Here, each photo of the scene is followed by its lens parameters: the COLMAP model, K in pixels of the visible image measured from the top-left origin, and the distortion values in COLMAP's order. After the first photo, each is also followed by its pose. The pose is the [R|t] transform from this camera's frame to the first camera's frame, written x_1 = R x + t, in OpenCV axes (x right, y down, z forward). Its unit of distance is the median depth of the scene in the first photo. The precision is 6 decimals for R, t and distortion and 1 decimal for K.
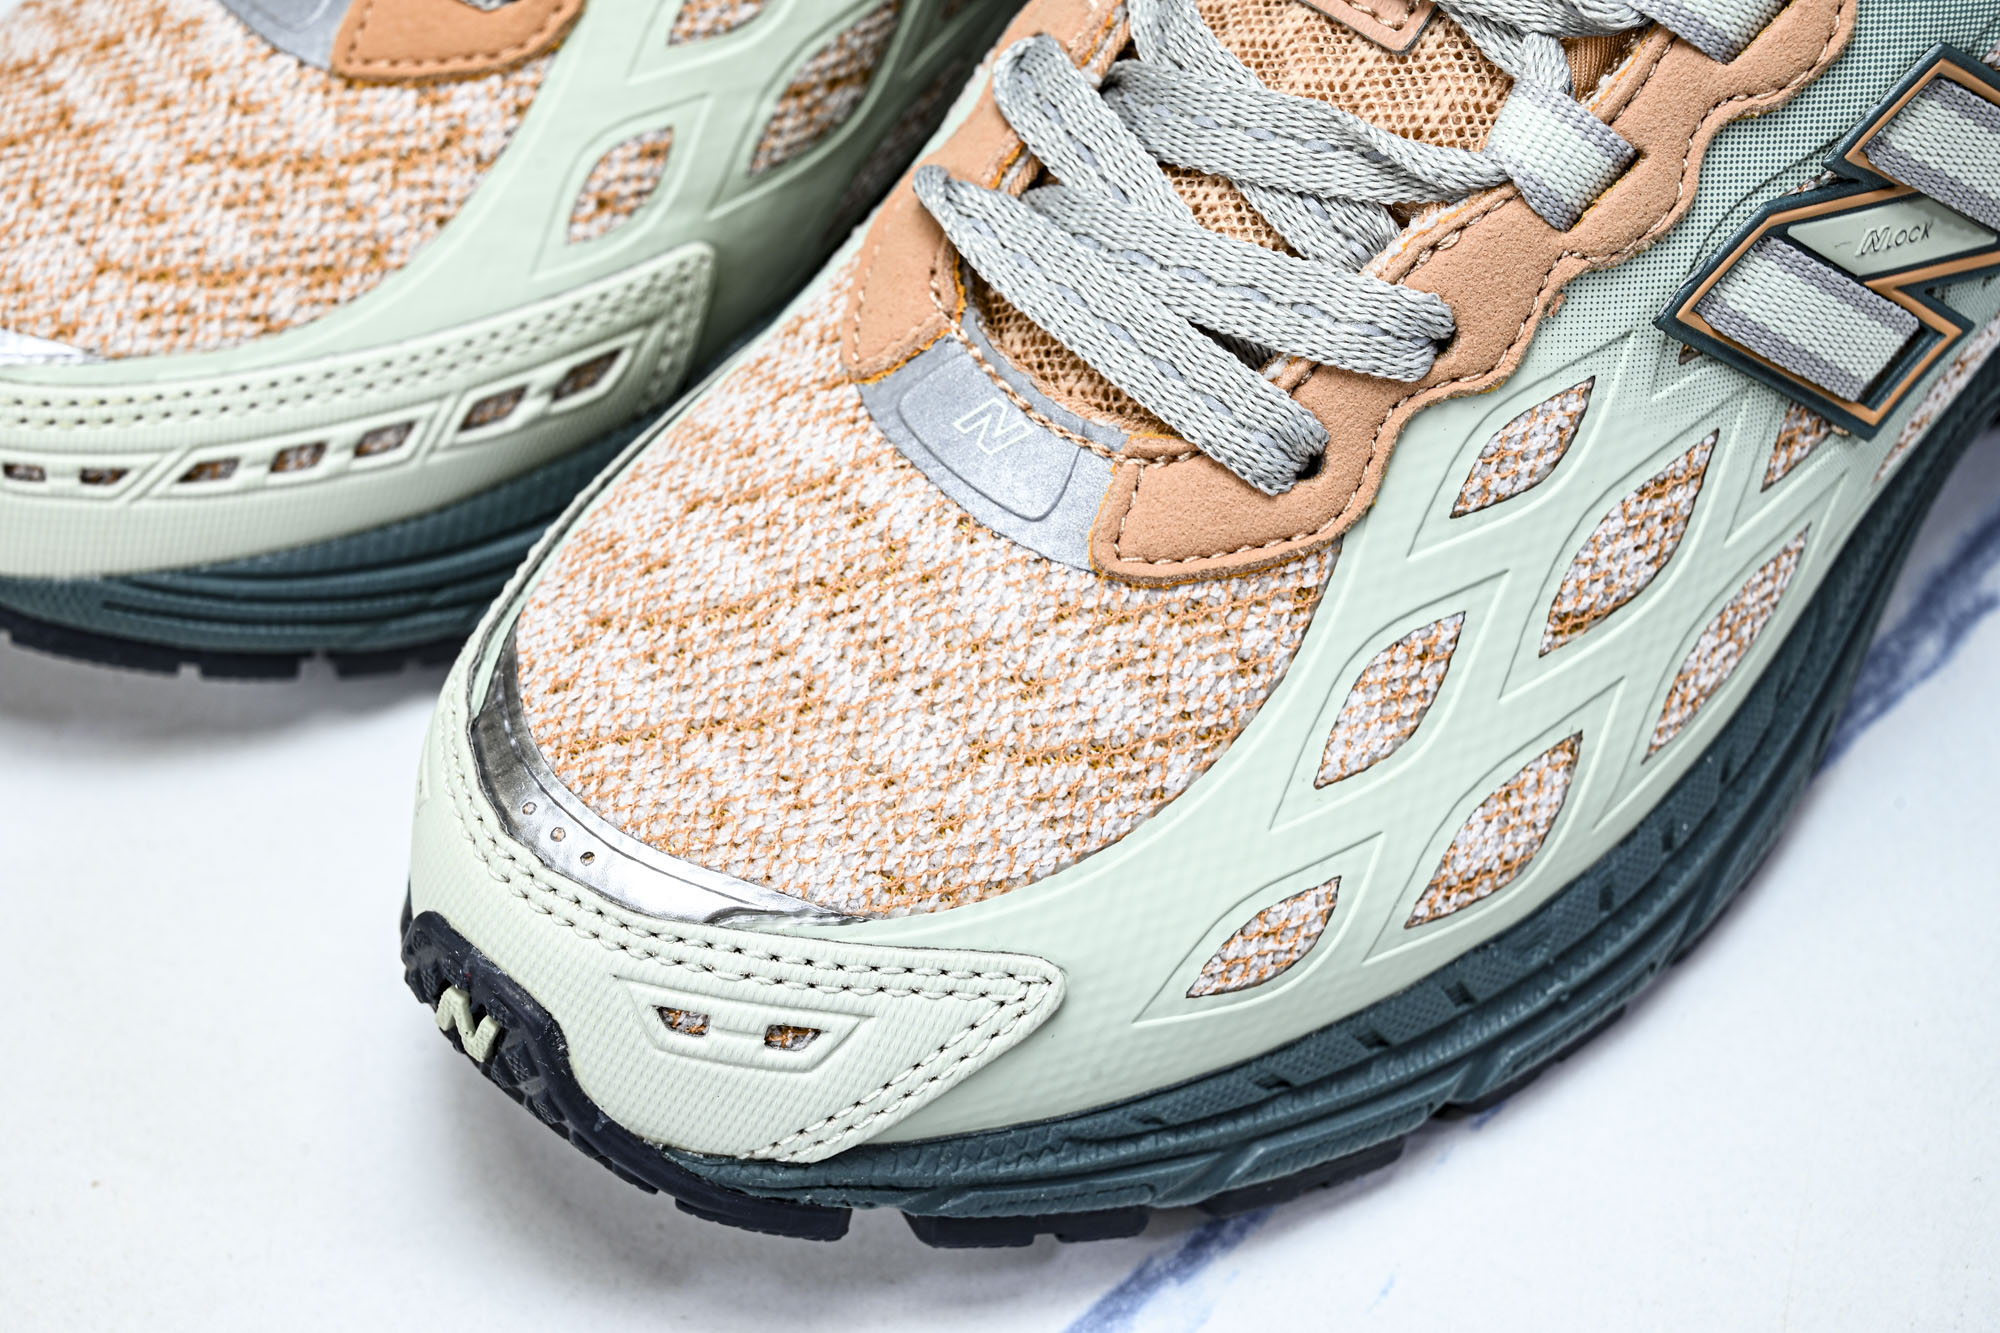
lens RADIAL K [[4039.2, 0, 1000.0], [0, 4039.2, 666.5], [0, 0, 1]] dist [0.024442, -0.044795]
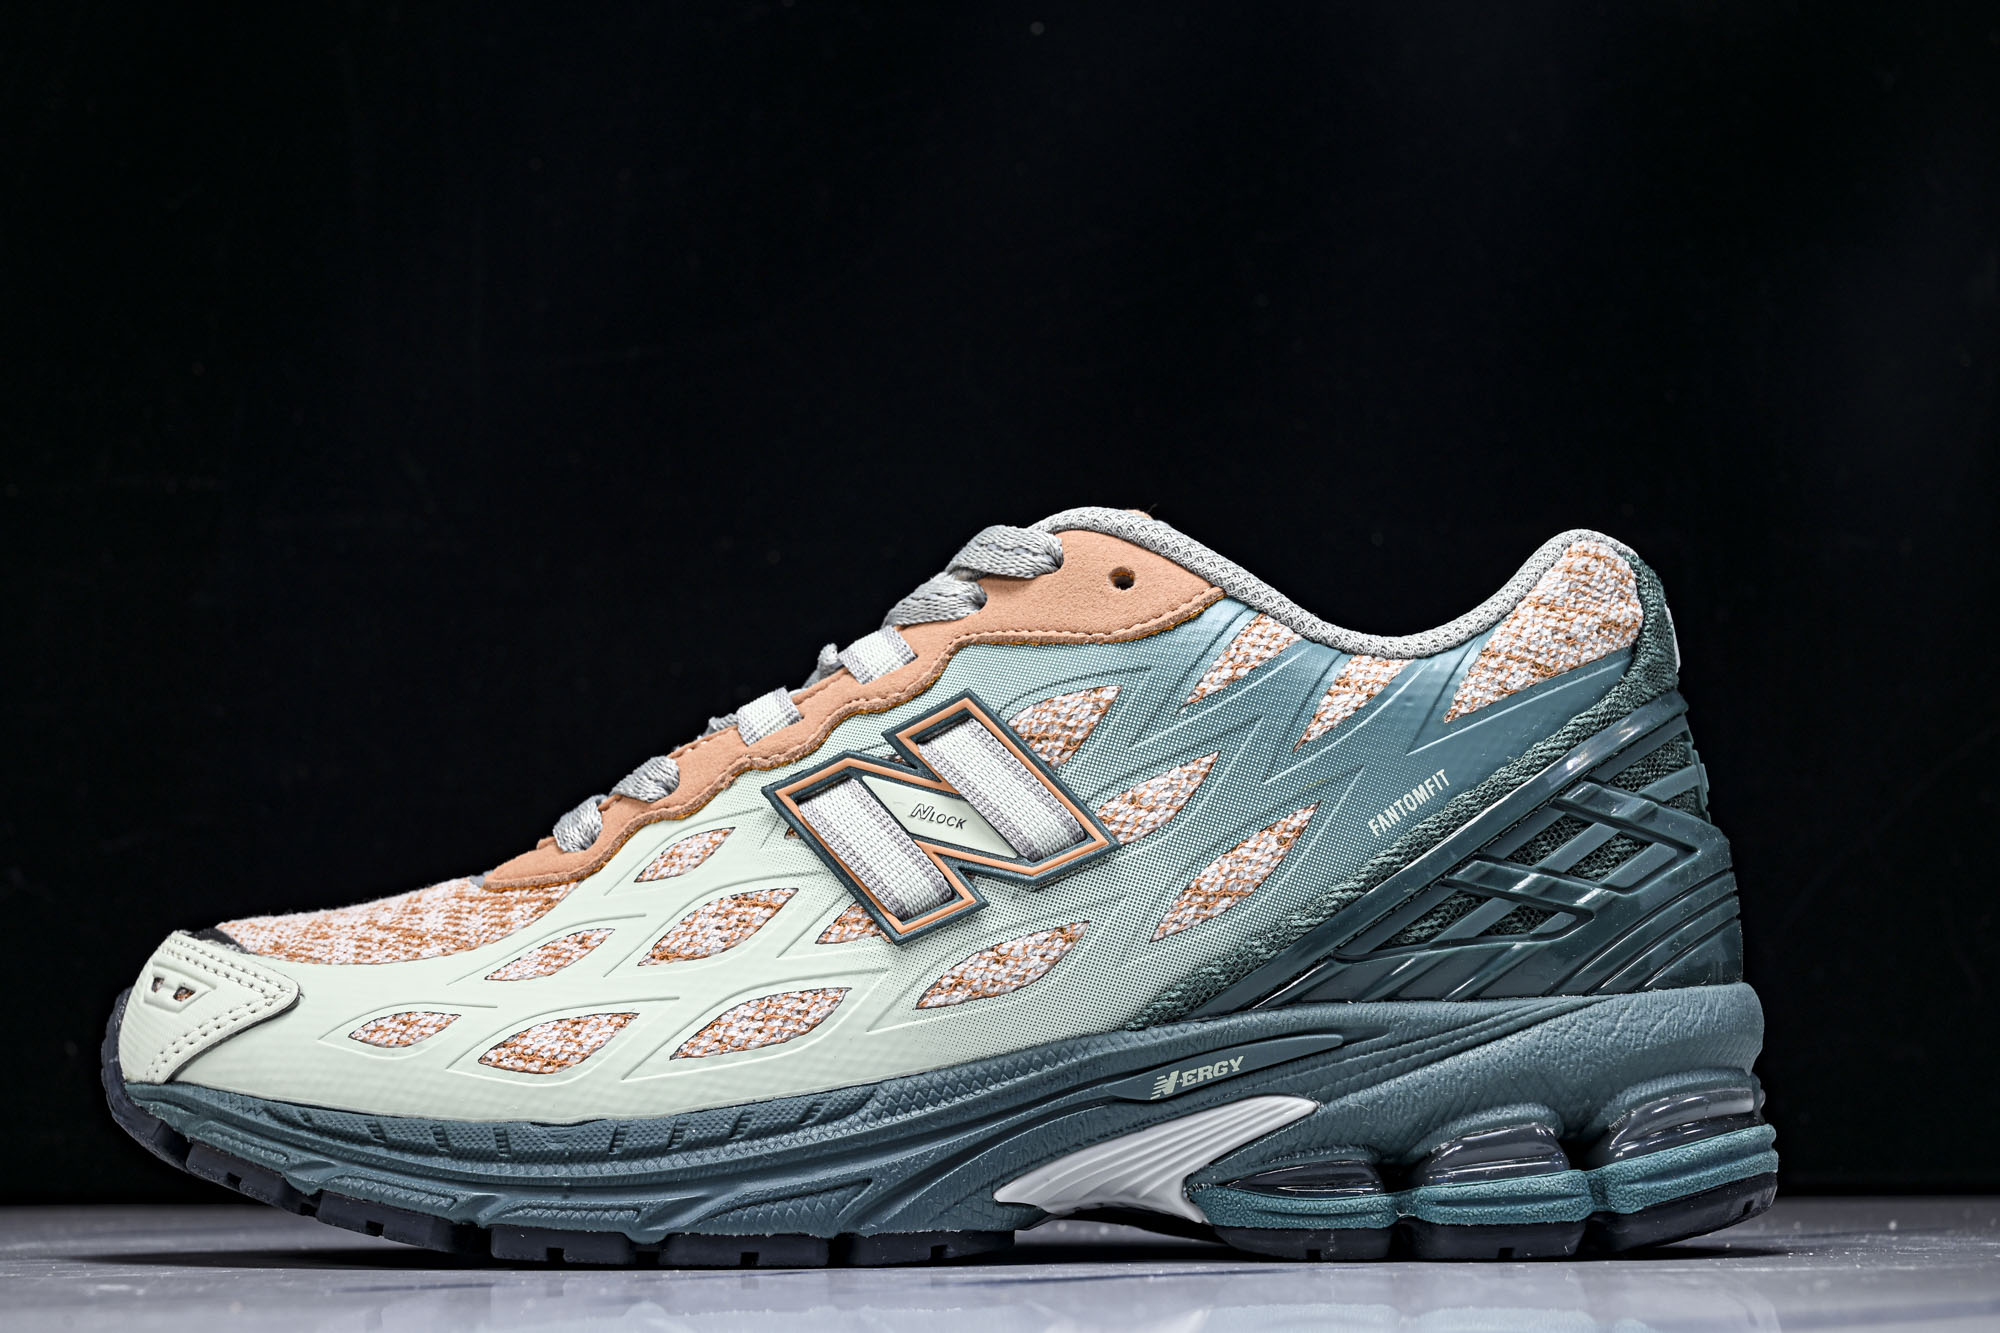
lens RADIAL K [[3925.1, 0, 1048.5], [0, 3925.1, 668.4], [0, 0, 1]] dist [0.130019, -2.146609]
pose [[0.683373, -0.039650, -0.728992, 1.449296], [-0.578343, 0.579991, -0.573698, 0.765277], [0.445556, 0.813657, 0.373419, 0.381620]]
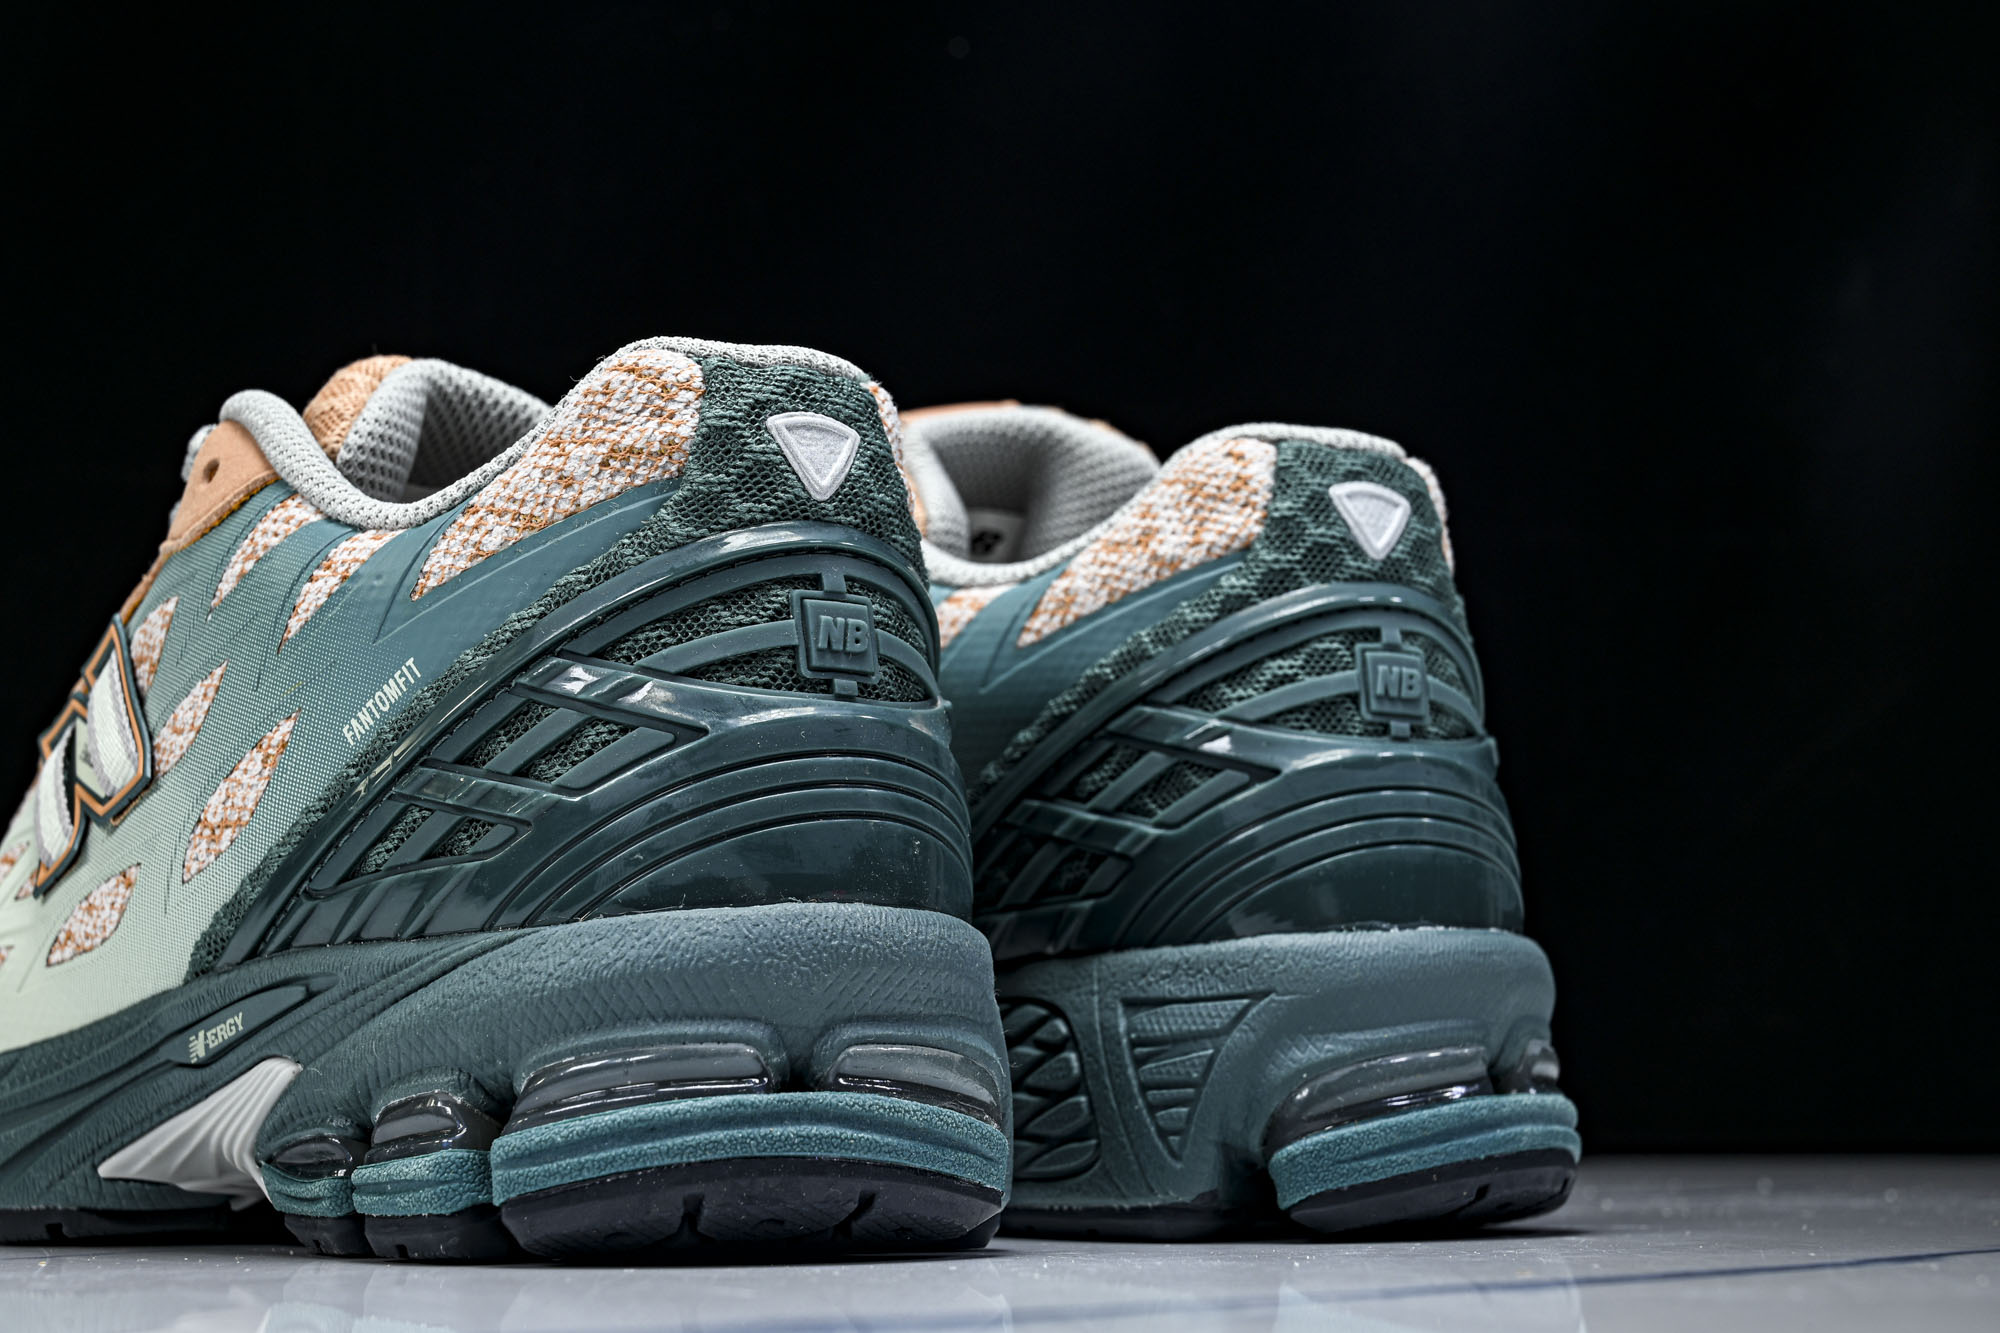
lens RADIAL K [[3592.7, 0, 995.5], [0, 3592.7, 597.0], [0, 0, 1]] dist [-0.016548, -0.200711]
pose [[-0.063295, -0.091295, -0.993810, 1.571455], [-0.762429, 0.646981, -0.010876, -0.396752], [0.643969, 0.757021, -0.110557, 1.348373]]
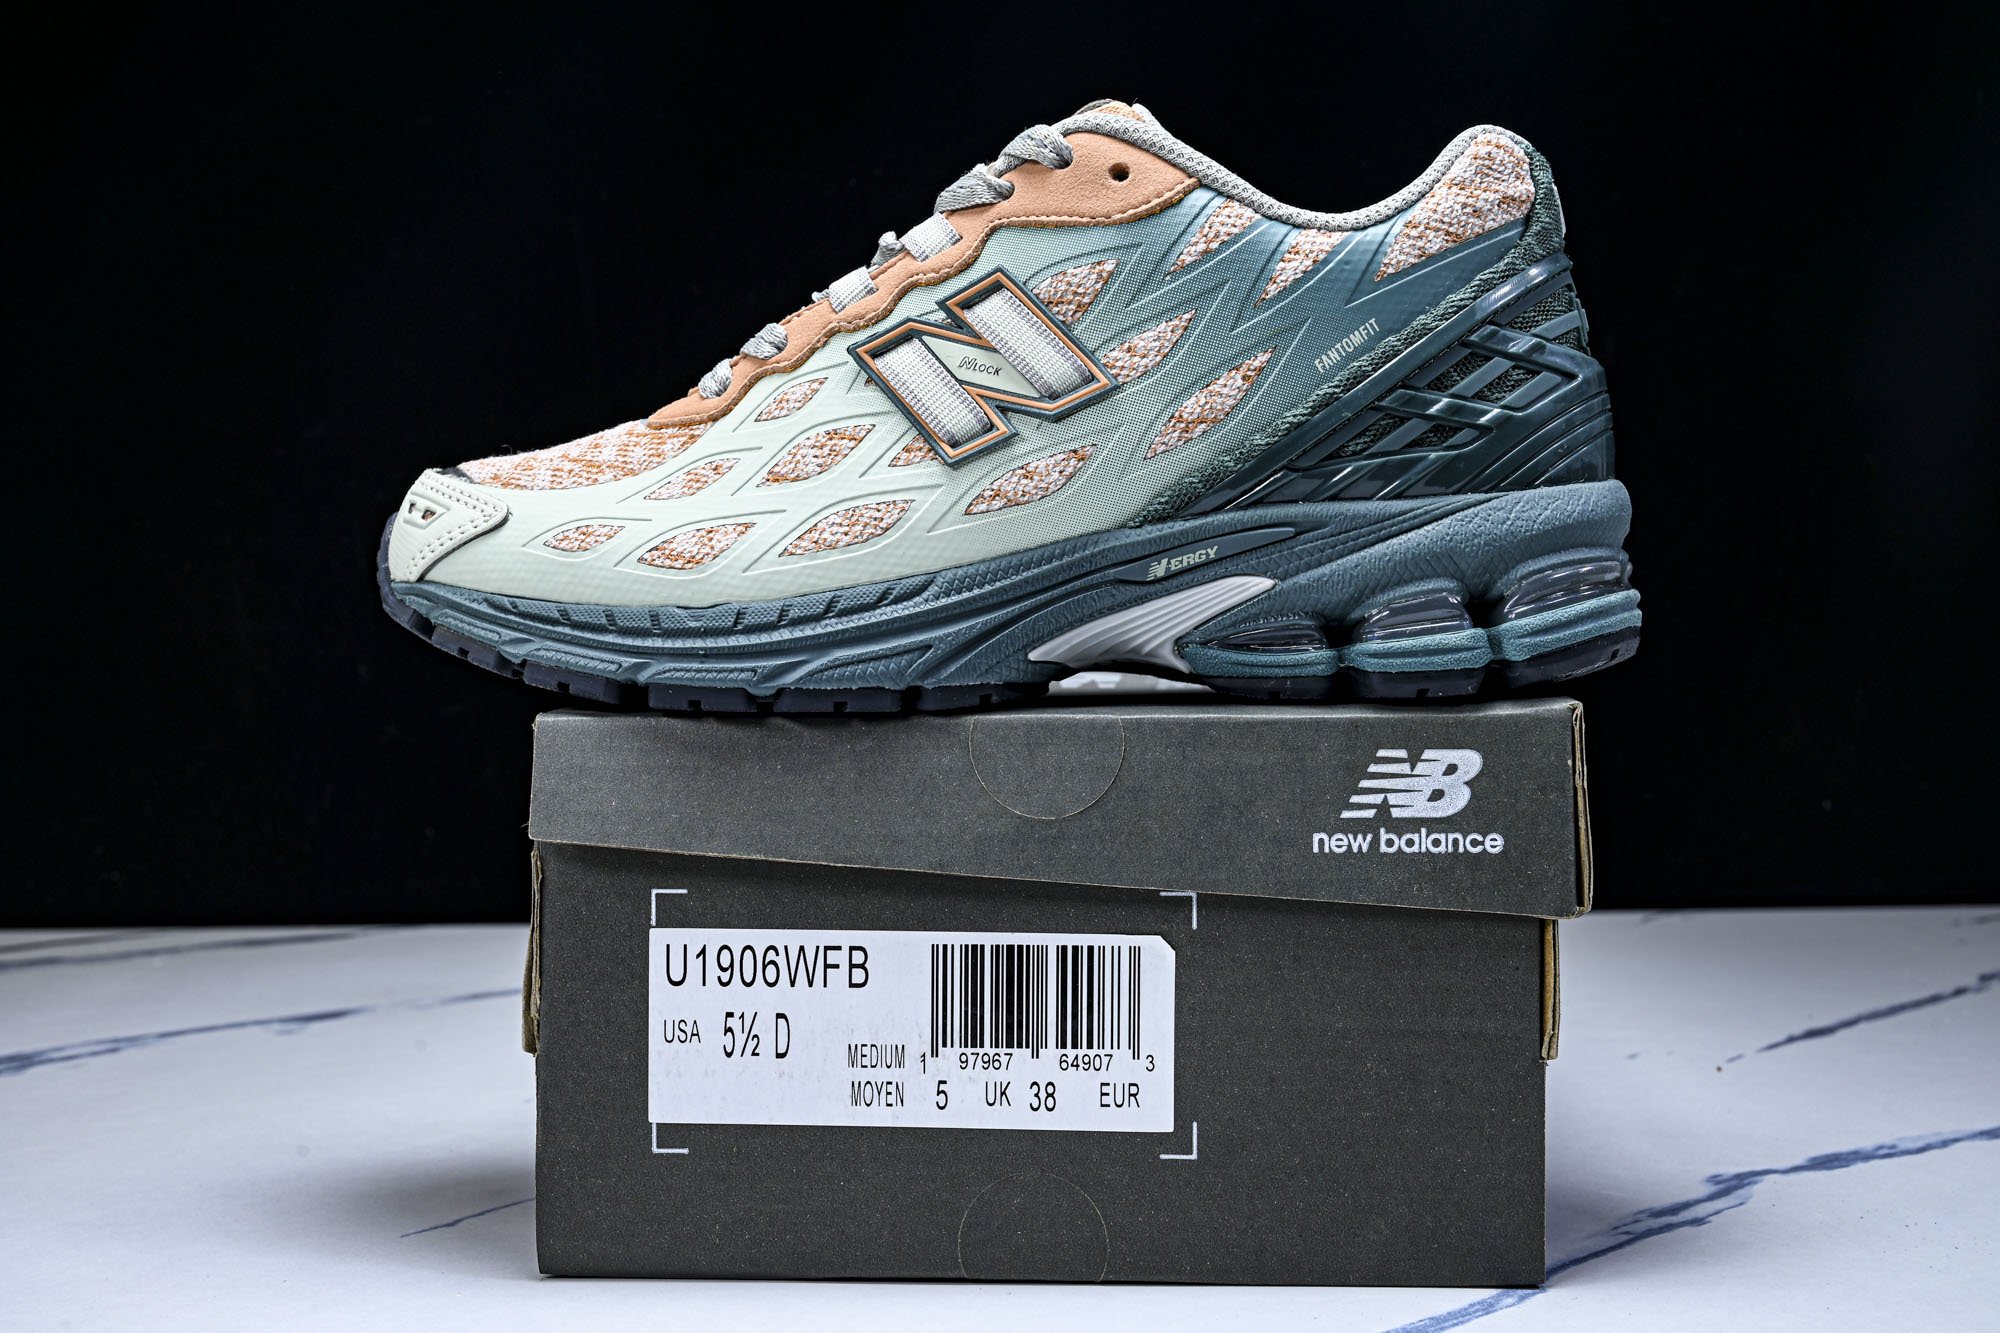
lens RADIAL K [[2526.5, 0, 1000.0], [0, 2526.5, 666.5], [0, 0, 1]] dist [0.016335, 0.011746]
pose [[0.621700, 0.059970, -0.780957, 1.301895], [-0.605587, 0.669145, -0.430708, 0.576946], [0.496743, 0.740708, 0.452324, 0.531931]]
